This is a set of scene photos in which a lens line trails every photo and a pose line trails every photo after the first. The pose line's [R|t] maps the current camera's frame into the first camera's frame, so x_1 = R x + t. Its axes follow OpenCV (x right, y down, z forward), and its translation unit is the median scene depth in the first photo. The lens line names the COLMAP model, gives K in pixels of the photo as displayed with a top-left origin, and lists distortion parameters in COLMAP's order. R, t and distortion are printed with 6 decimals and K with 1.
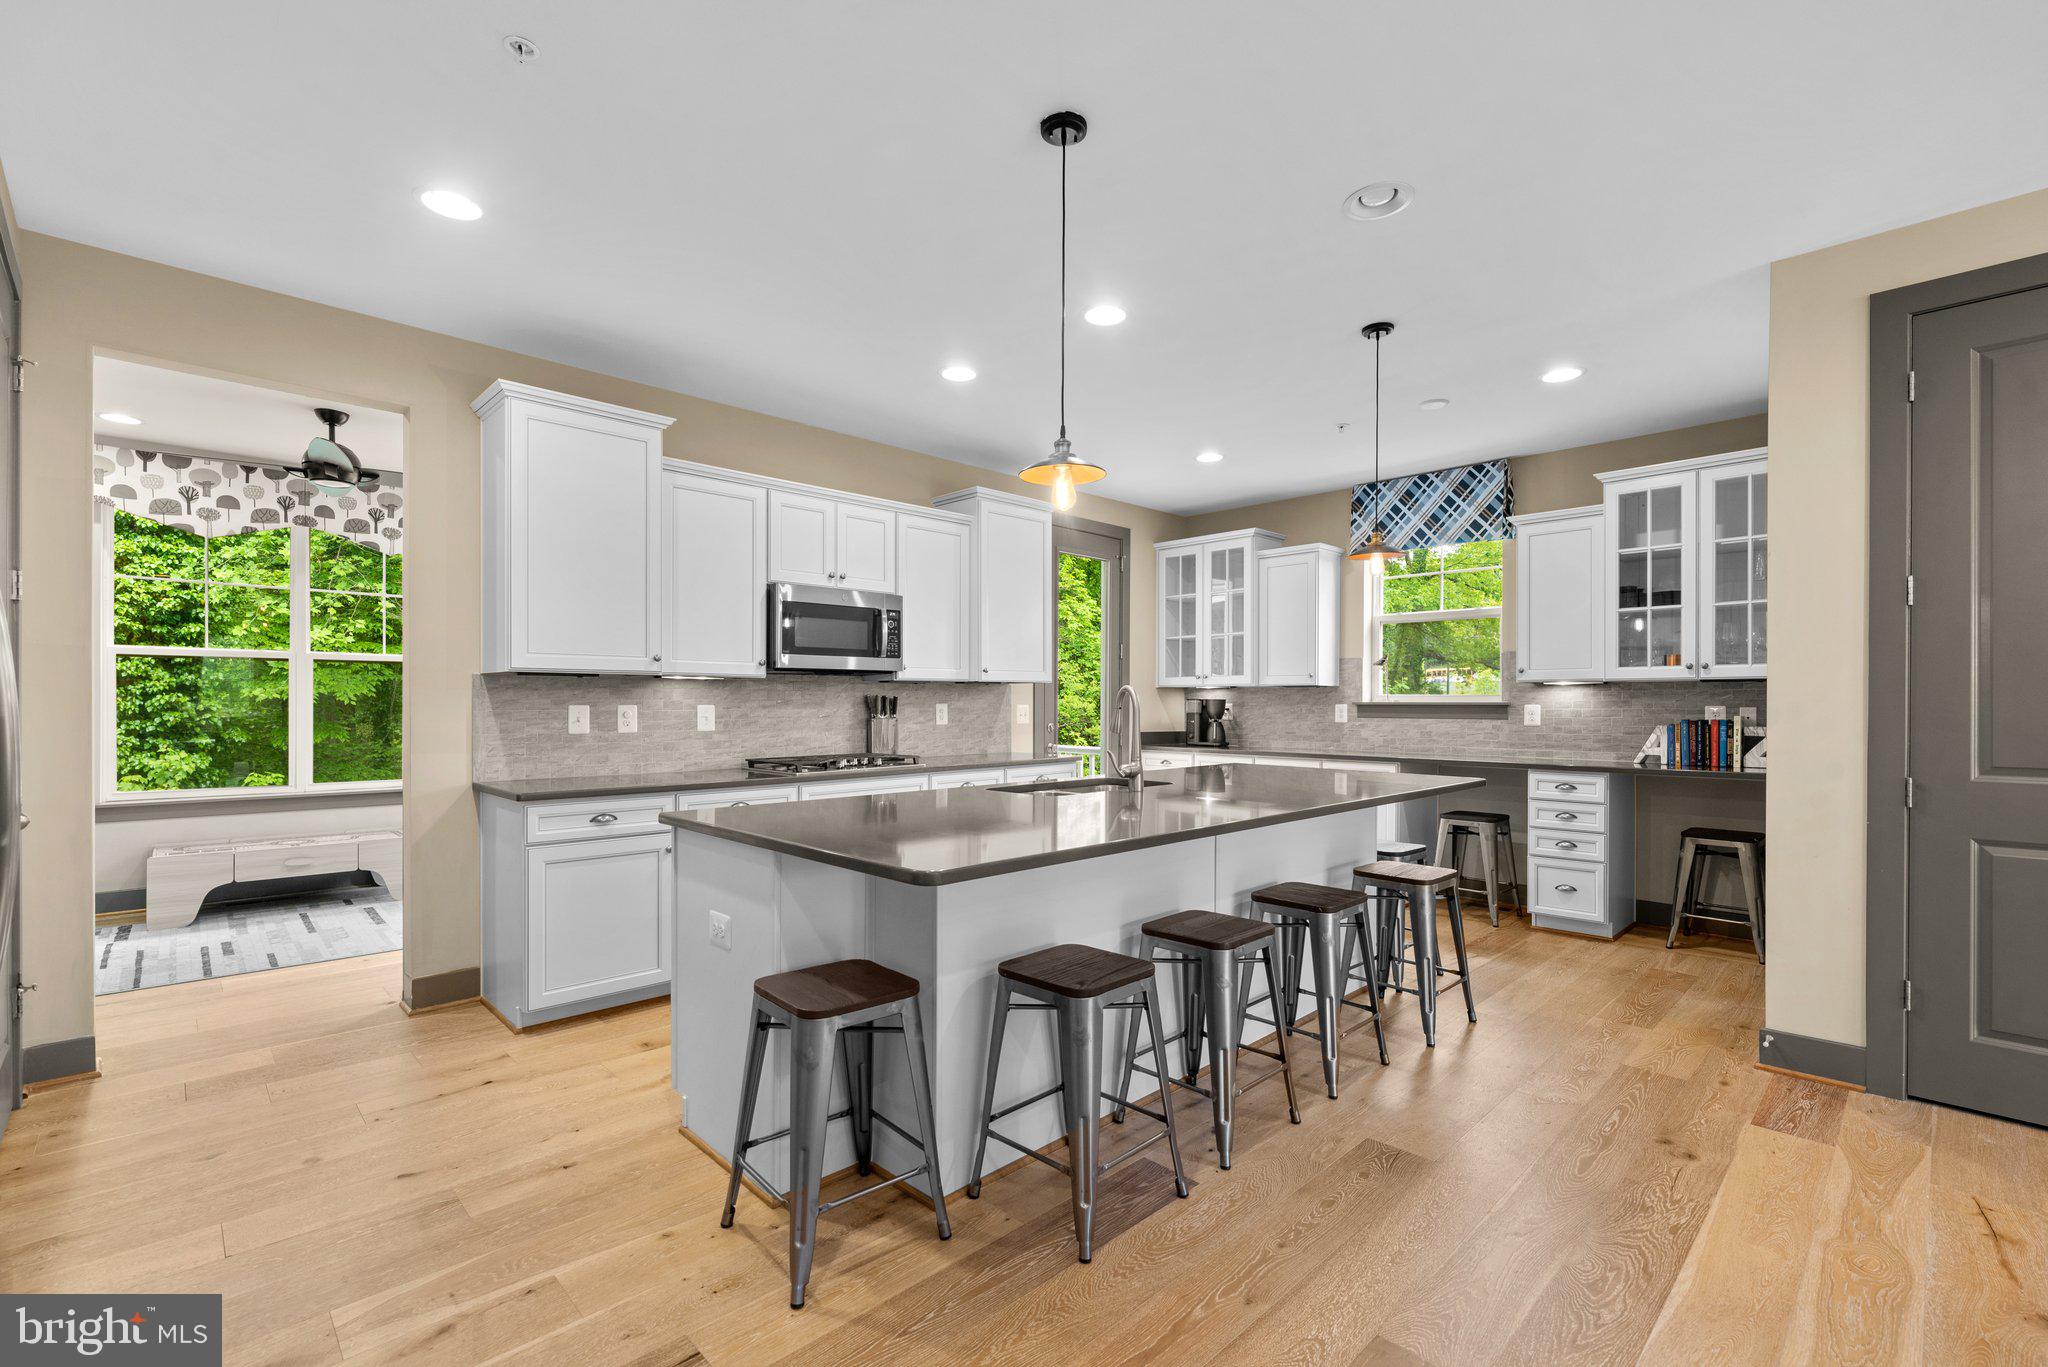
lens RADIAL K [[896.3, 0, 1025.6], [0, 896.3, 701.9], [0, 0, 1]] dist [-0.002899, 0.000177]
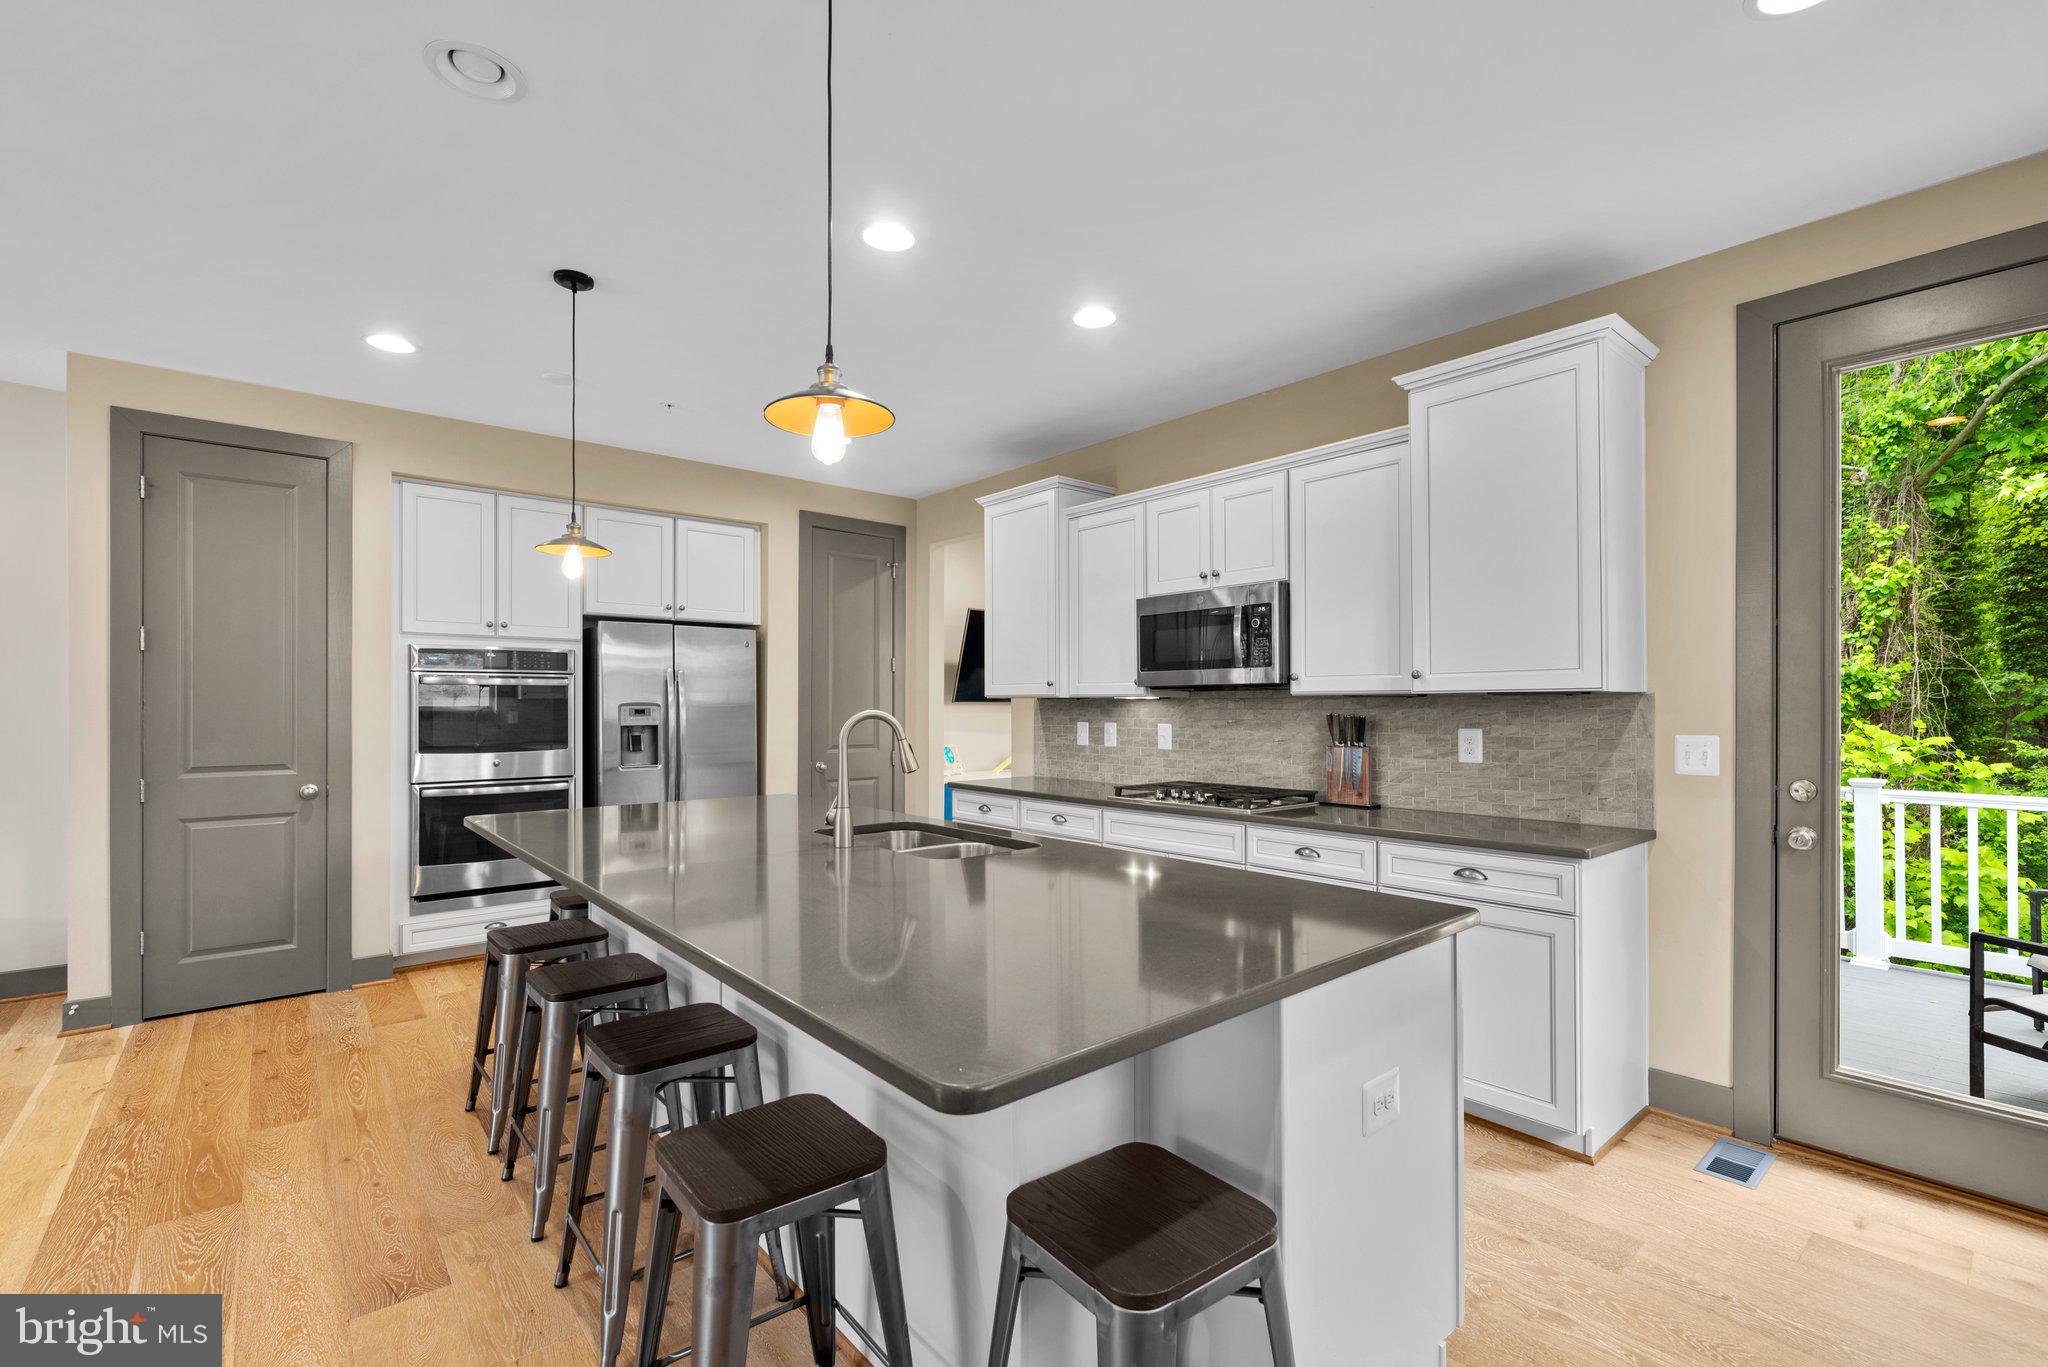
lens RADIAL K [[896.3, 0, 1025.6], [0, 896.3, 701.9], [0, 0, 1]] dist [-0.002899, 0.000177]
pose [[-0.072373, -0.005198, -0.997364, 0.567563], [-0.000499, 0.999986, -0.005175, -0.013593], [0.997377, 0.000123, -0.072375, 0.775970]]
